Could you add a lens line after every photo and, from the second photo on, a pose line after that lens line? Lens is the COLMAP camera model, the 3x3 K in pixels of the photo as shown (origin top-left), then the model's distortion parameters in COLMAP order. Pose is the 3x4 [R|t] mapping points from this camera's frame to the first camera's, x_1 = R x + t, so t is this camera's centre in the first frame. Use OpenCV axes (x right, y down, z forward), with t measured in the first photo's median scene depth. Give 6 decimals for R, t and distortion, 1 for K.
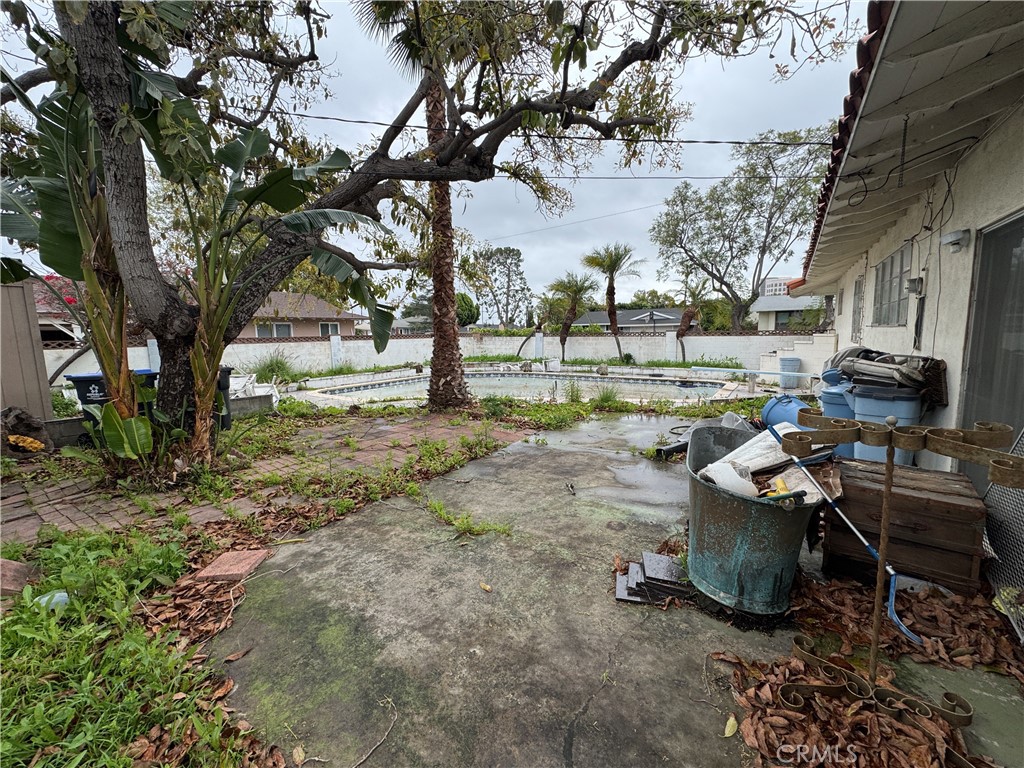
lens RADIAL K [[409.5, 0, 515.5], [0, 409.5, 384.5], [0, 0, 1]] dist [-0.006884, -0.001595]
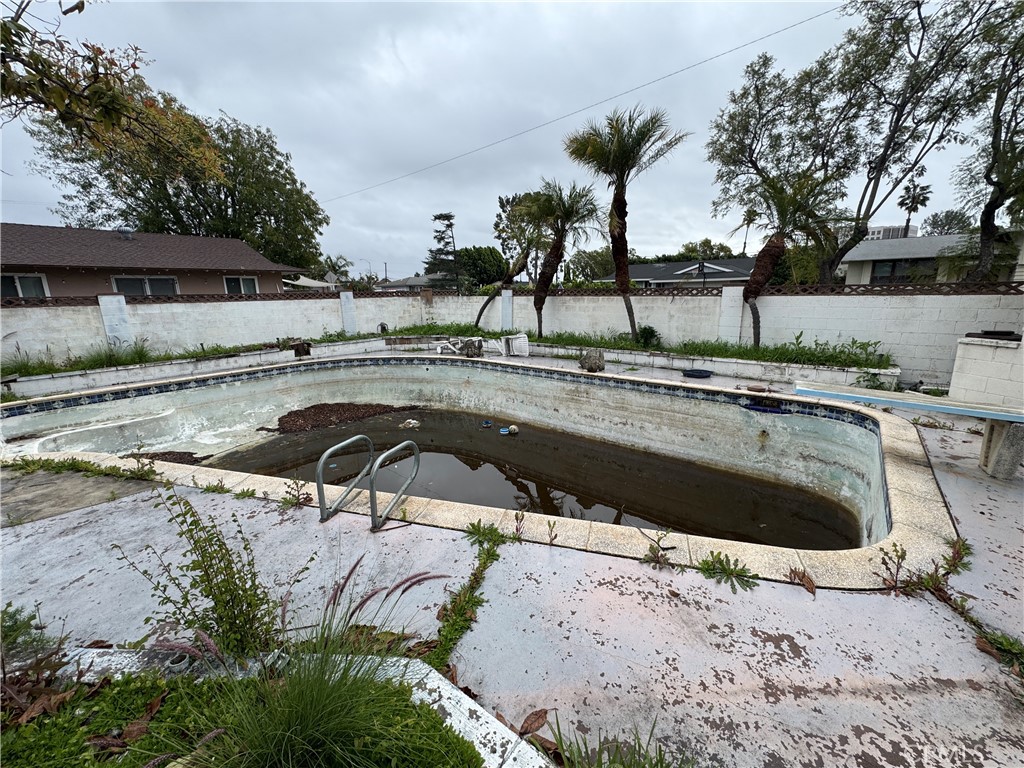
lens RADIAL K [[409.5, 0, 514.3], [0, 409.5, 387.4], [0, 0, 1]] dist [-0.006884, -0.001595]
pose [[0.994860, 0.021932, -0.098857, 0.145494], [-0.011349, 0.994262, 0.106370, -0.049604], [0.100623, -0.104702, 0.989400, 0.409040]]
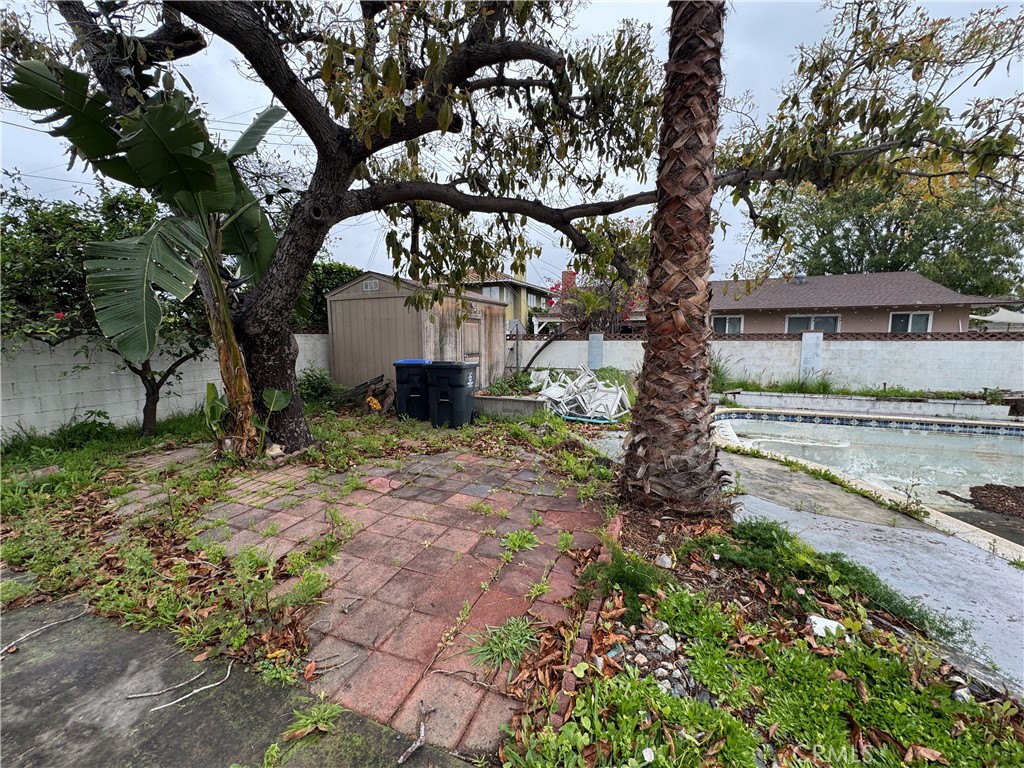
lens RADIAL K [[409.5, 0, 509.3], [0, 409.5, 381.9], [0, 0, 1]] dist [-0.006884, -0.001595]
pose [[0.186295, 0.126357, -0.974335, 0.092876], [-0.120794, 0.987117, 0.104919, -0.043437], [0.975040, 0.098148, 0.199159, 0.343145]]
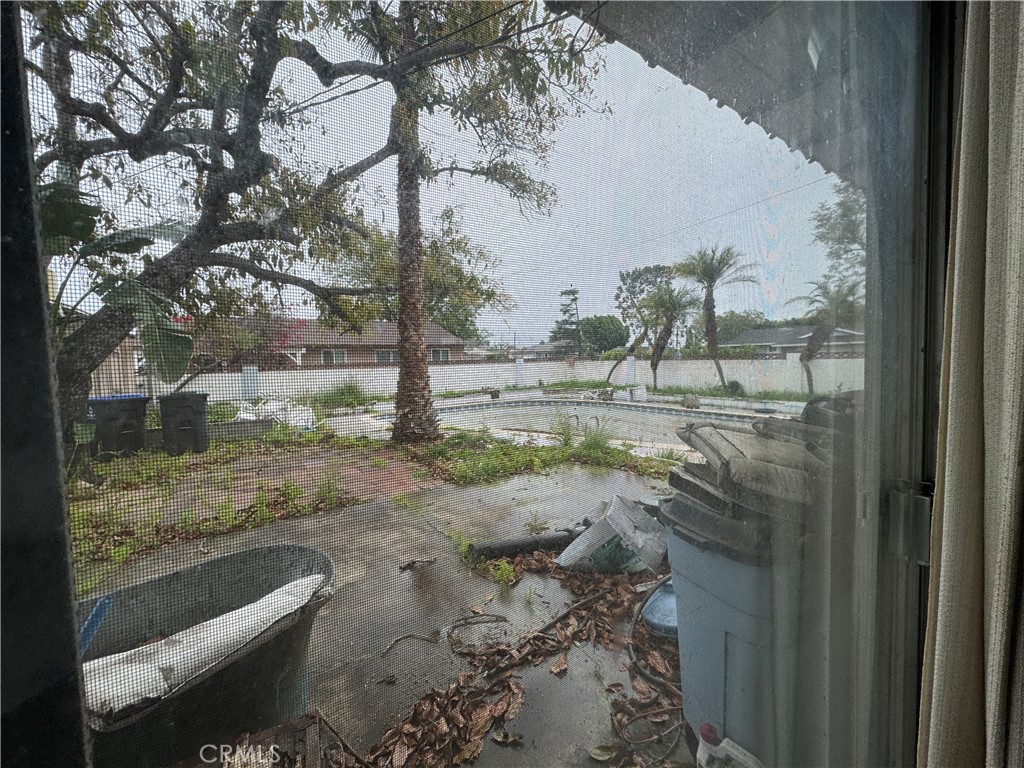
lens RADIAL K [[409.5, 0, 515.6], [0, 409.5, 383.3], [0, 0, 1]] dist [-0.006884, -0.001595]
pose [[0.928236, 0.013384, -0.371752, 0.169332], [-0.035275, 0.998016, -0.052148, -0.015544], [0.370317, 0.061519, 0.926866, 0.113353]]
